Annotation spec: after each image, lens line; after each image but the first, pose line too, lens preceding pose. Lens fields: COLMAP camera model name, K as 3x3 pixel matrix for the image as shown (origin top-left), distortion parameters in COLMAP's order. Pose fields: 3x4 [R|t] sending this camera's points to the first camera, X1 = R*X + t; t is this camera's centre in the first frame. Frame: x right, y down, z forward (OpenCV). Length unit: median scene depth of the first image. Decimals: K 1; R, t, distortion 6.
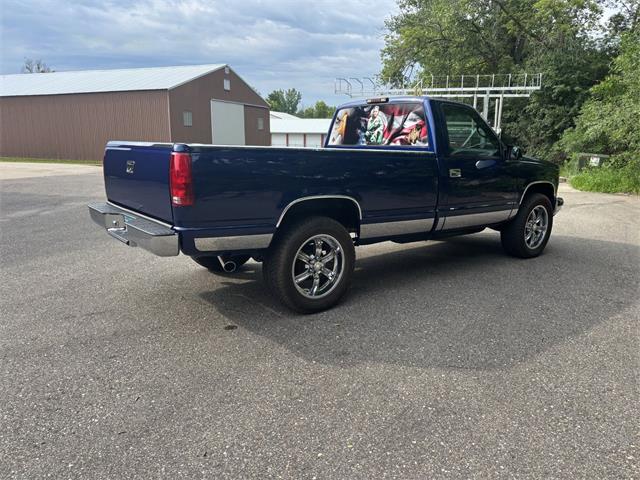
lens RADIAL K [[480.6, 0, 322.2], [0, 480.6, 240.1], [0, 0, 1]] dist [0.045263, -0.052528]
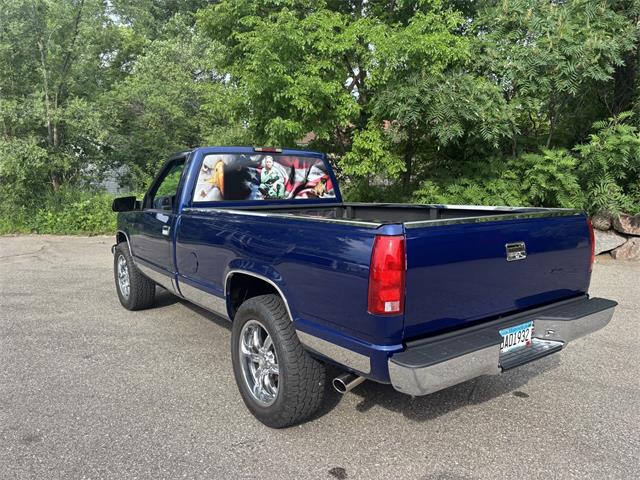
lens RADIAL K [[480.6, 0, 323.1], [0, 480.6, 235.9], [0, 0, 1]] dist [0.045263, -0.052528]
pose [[0.044113, -0.131407, 0.990347, -0.768005], [0.194288, 0.973513, 0.120519, -0.219516], [-0.979952, 0.187096, 0.068475, 0.859047]]
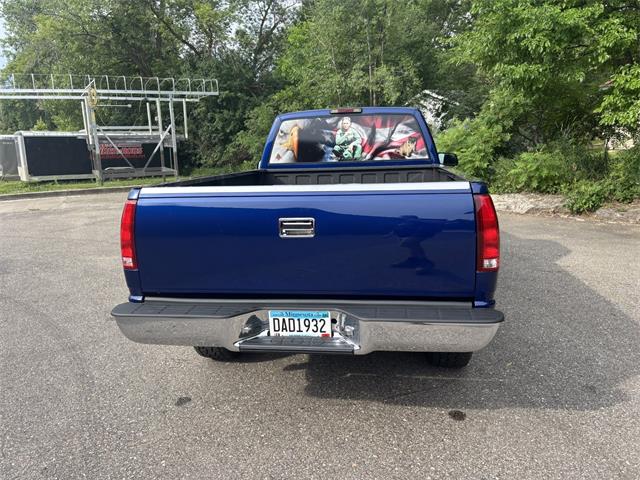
lens RADIAL K [[480.6, 0, 324.7], [0, 480.6, 242.1], [0, 0, 1]] dist [0.045263, -0.052528]
pose [[0.722846, -0.179400, 0.667315, -0.542924], [0.179550, 0.981303, 0.069320, -0.119041], [-0.667274, 0.069709, 0.741543, 0.379520]]
